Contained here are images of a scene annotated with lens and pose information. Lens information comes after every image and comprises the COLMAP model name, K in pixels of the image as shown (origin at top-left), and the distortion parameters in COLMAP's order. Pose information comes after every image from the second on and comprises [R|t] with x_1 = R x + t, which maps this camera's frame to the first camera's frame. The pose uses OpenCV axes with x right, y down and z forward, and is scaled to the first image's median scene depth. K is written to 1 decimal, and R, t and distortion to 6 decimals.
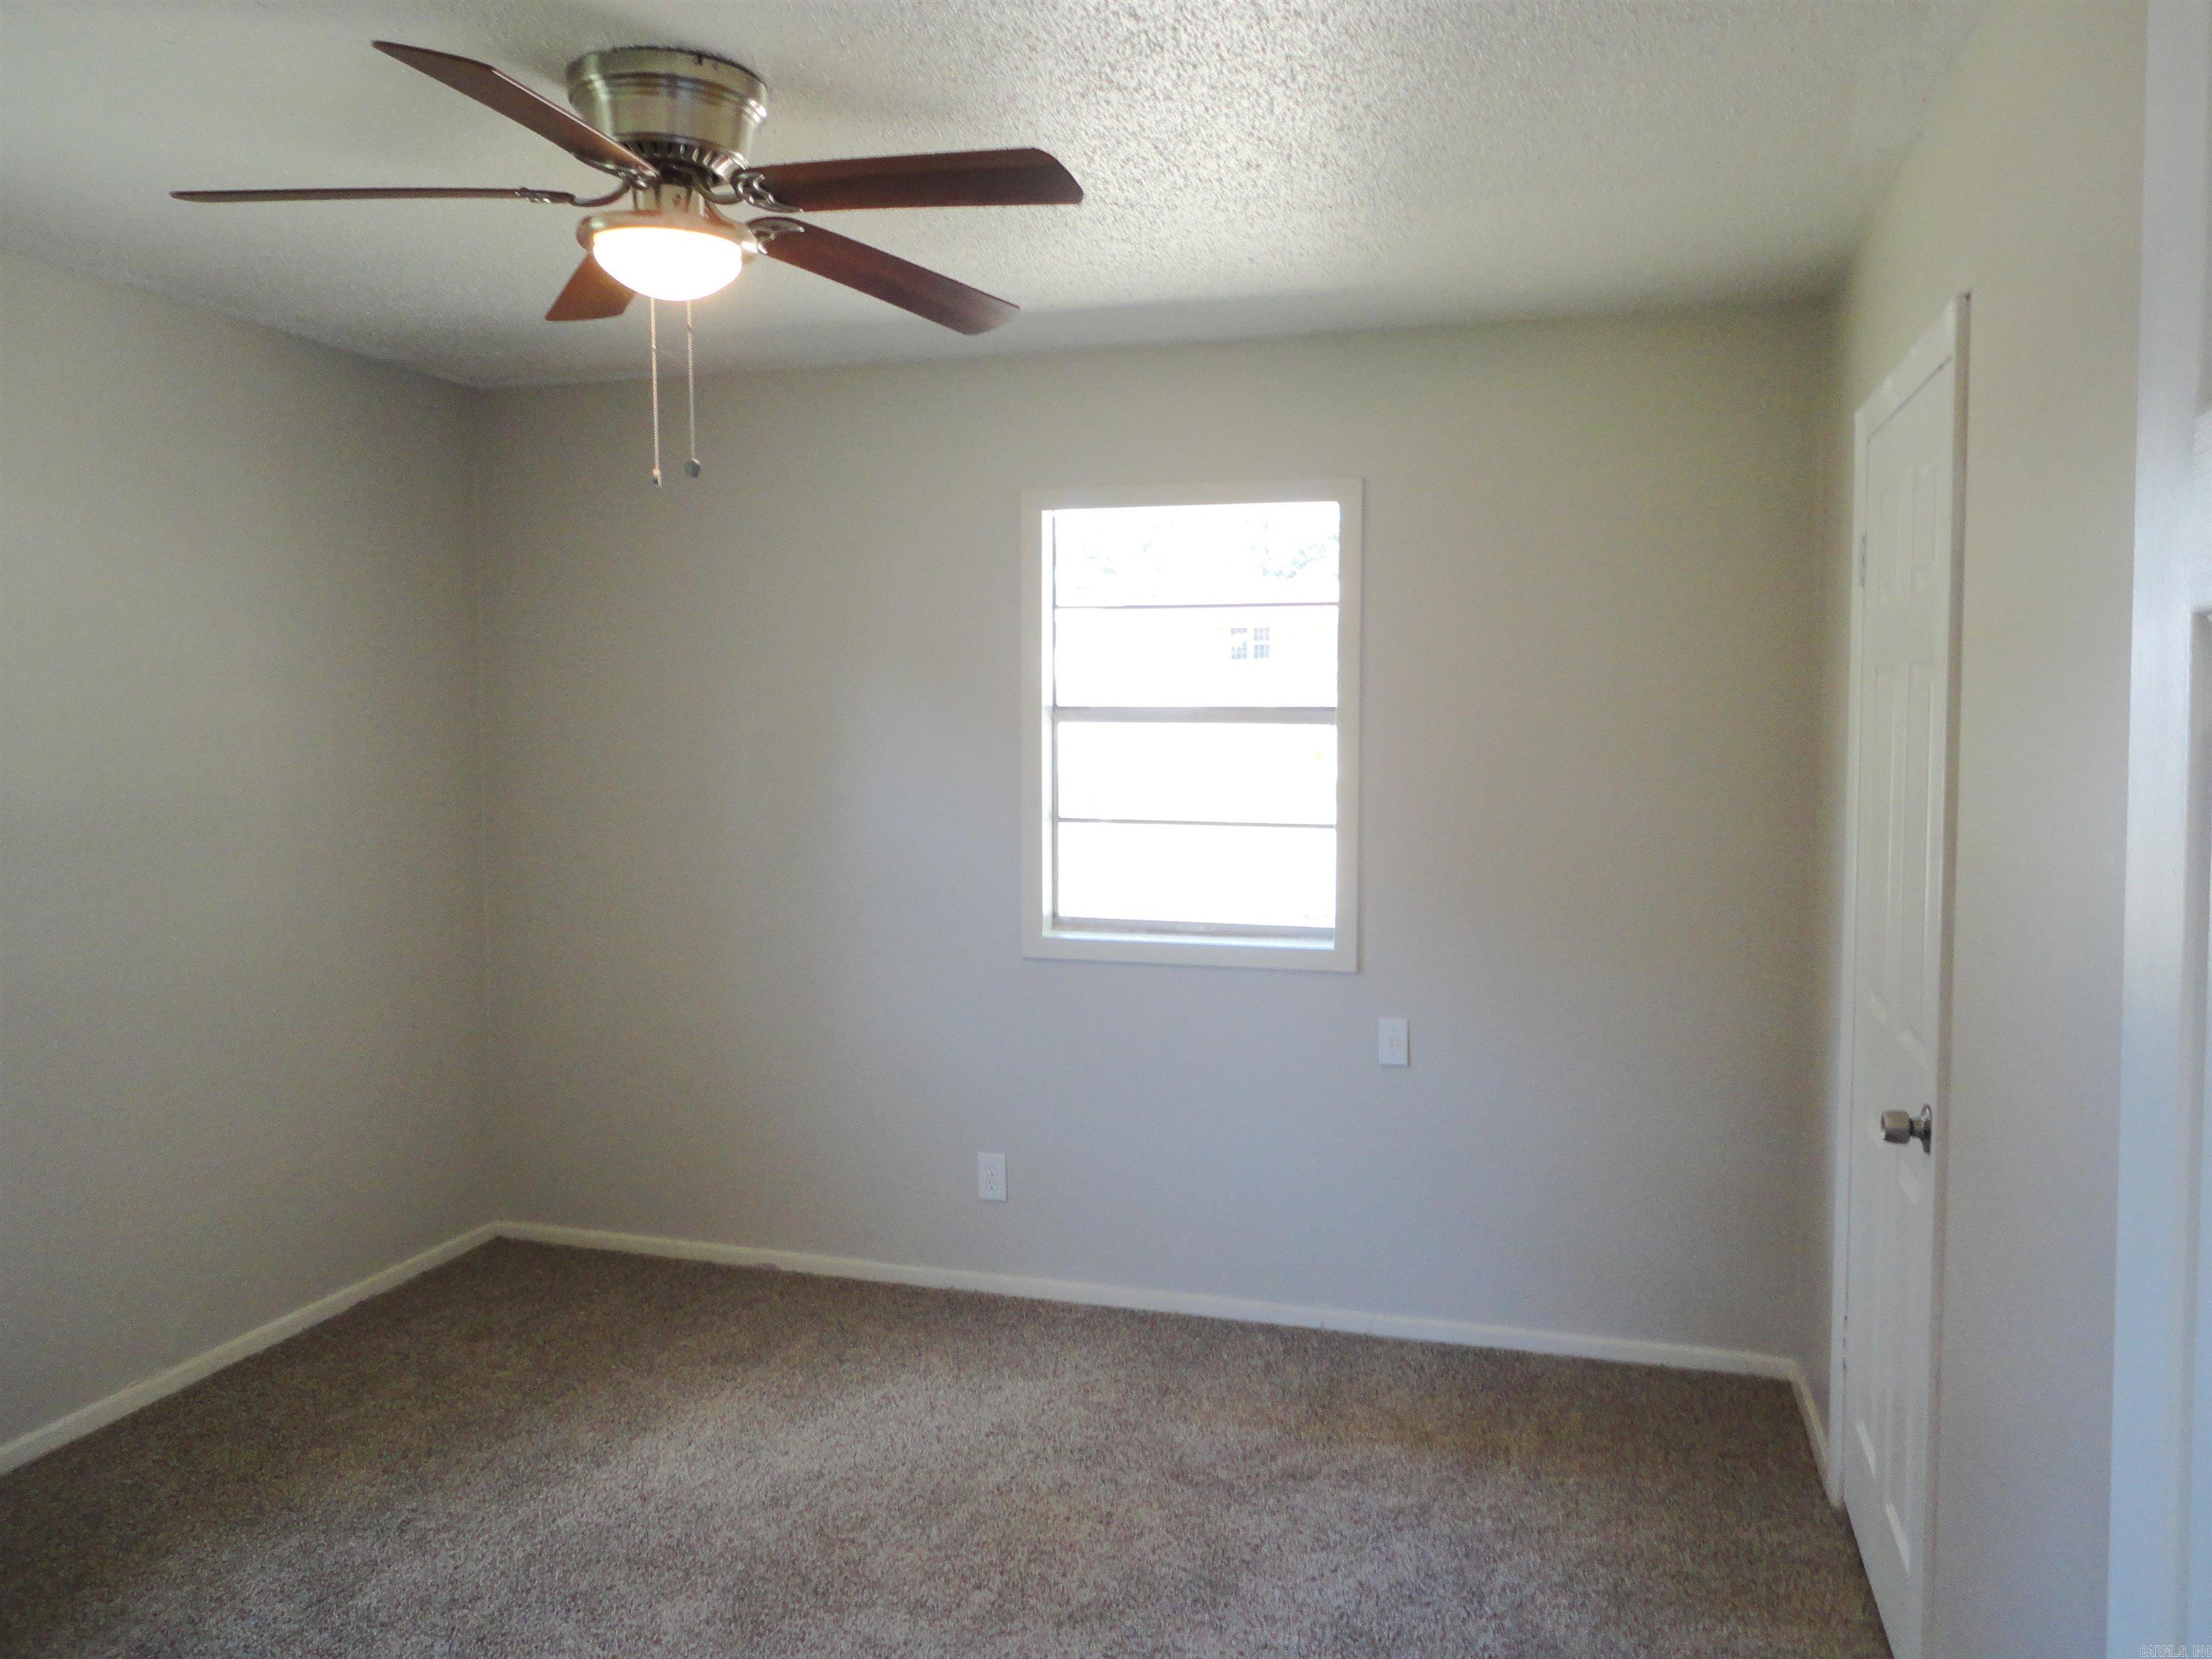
lens RADIAL K [[1674.6, 0, 1112.4], [0, 1674.6, 821.5], [0, 0, 1]] dist [0.003418, -0.000837]
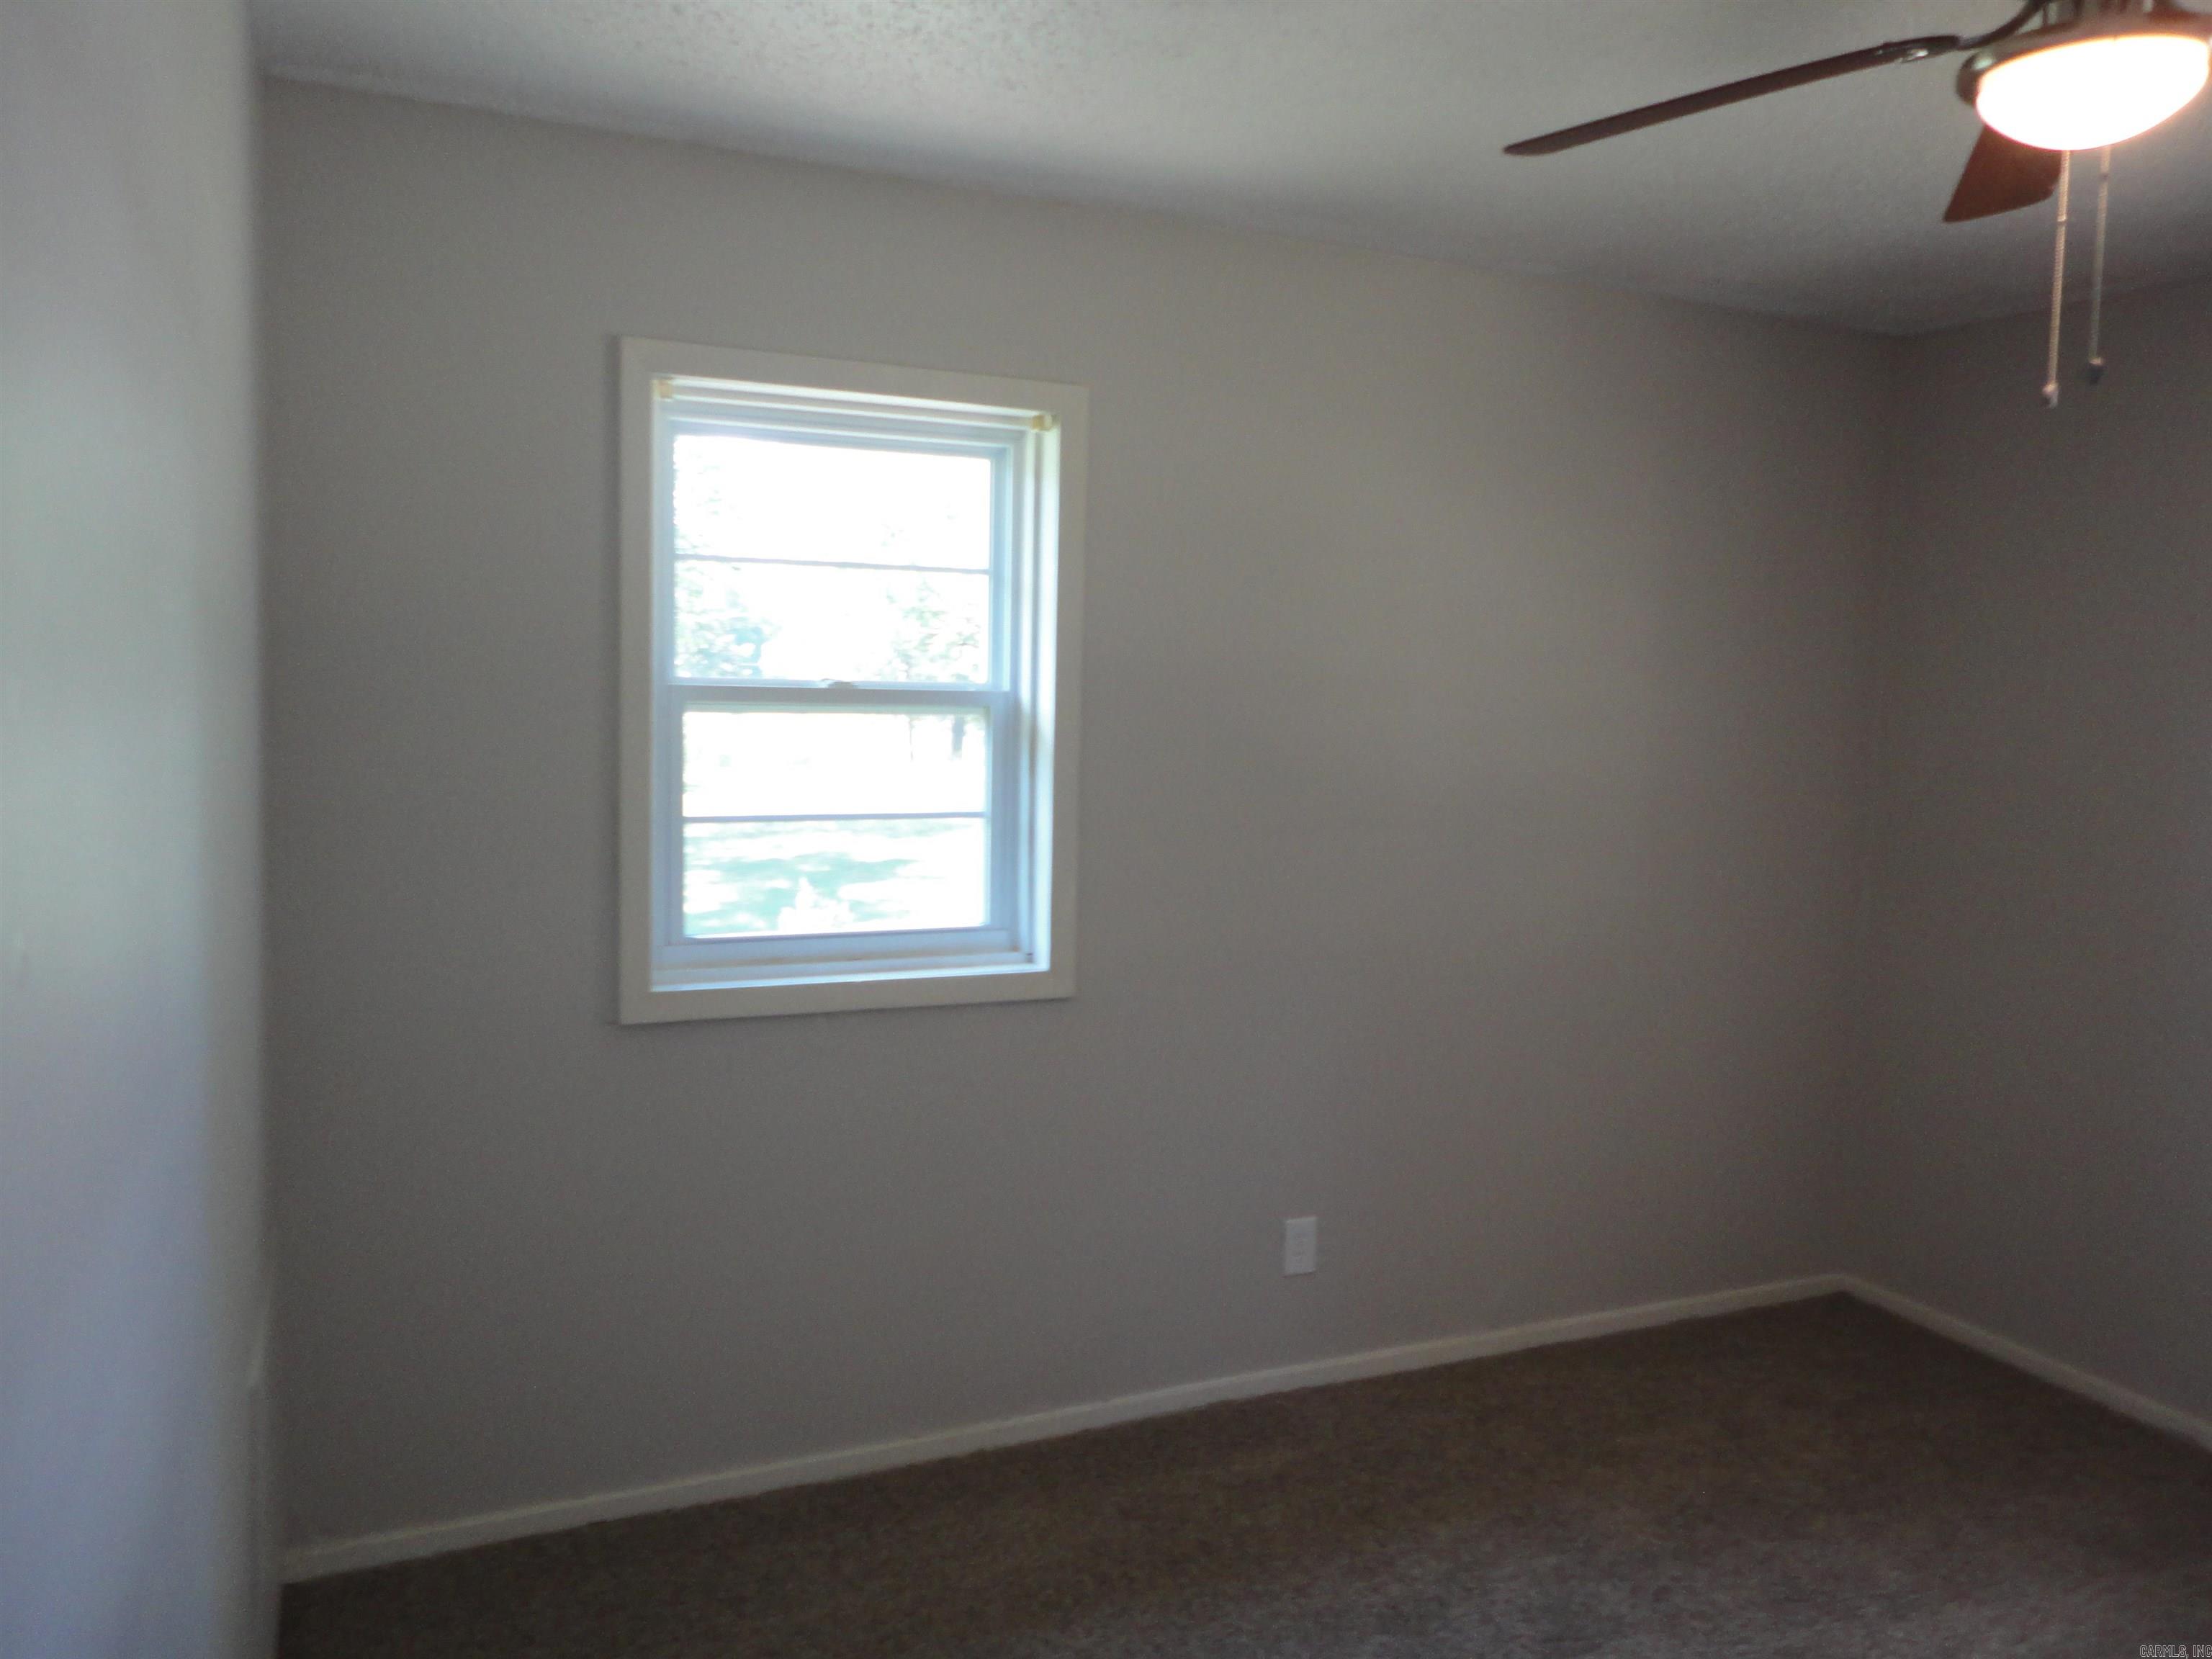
lens RADIAL K [[1574.5, 0, 1133.2], [0, 1574.5, 823.5], [0, 0, 1]] dist [0.001151, -0.004640]
pose [[0.644752, 0.083204, -0.759850, 0.009627], [-0.072552, 0.996232, 0.047526, -0.018041], [0.760941, 0.024486, 0.648359, 0.212140]]
